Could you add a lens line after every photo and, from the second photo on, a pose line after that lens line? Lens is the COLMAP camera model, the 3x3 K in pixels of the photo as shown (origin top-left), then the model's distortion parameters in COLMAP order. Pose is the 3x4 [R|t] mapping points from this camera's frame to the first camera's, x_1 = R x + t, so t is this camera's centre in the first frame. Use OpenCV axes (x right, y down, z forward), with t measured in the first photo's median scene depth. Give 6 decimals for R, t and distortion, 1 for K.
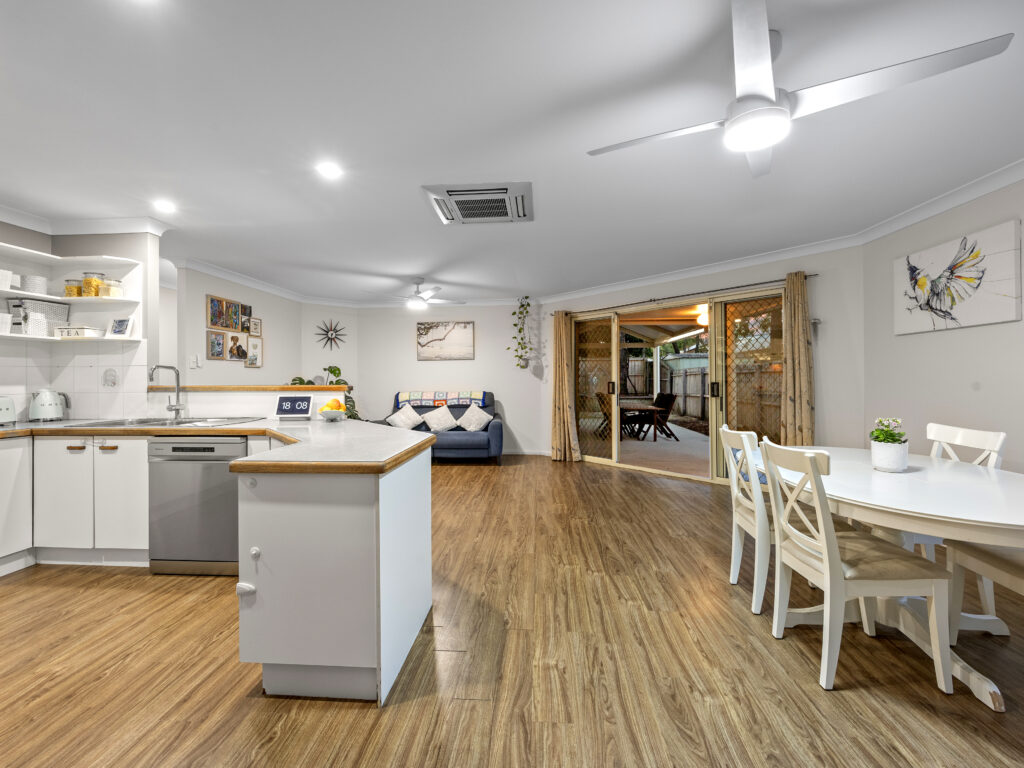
lens RADIAL K [[455.4, 0, 511.2], [0, 455.4, 378.7], [0, 0, 1]] dist [-0.001271, -0.000206]
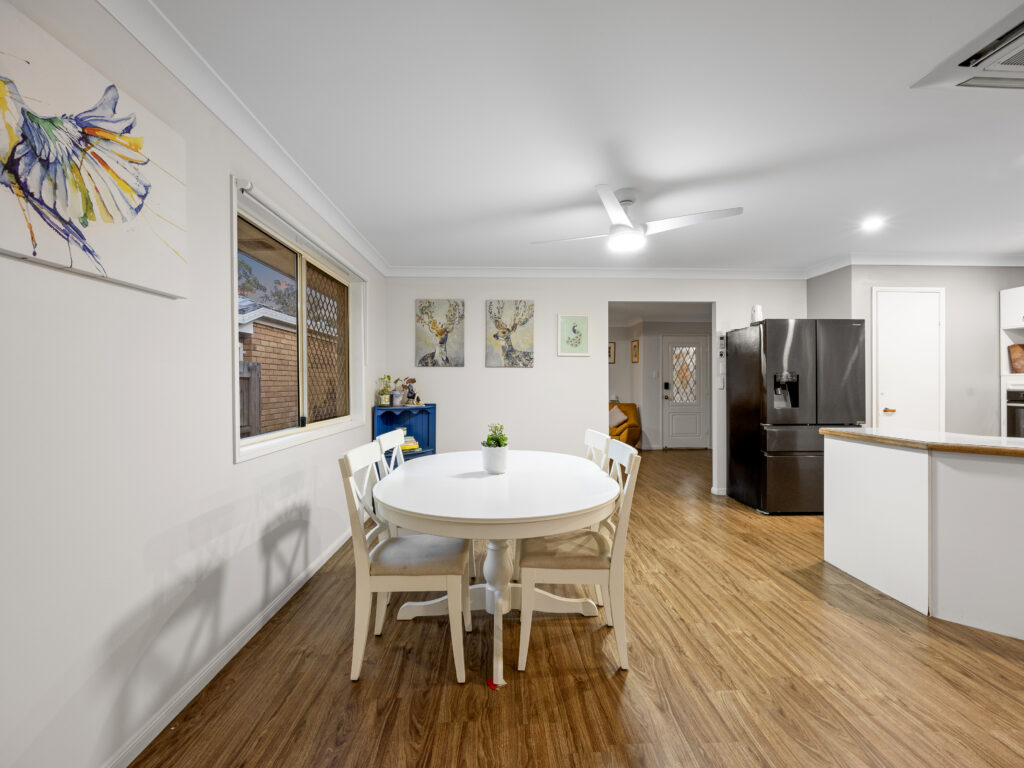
lens RADIAL K [[455.4, 0, 513.0], [0, 455.4, 383.5], [0, 0, 1]] dist [-0.001271, -0.000206]
pose [[-0.994363, 0.007317, -0.105774, 0.792550], [0.007231, 0.999973, 0.001189, -0.009542], [0.105780, 0.000417, -0.994390, 1.830999]]
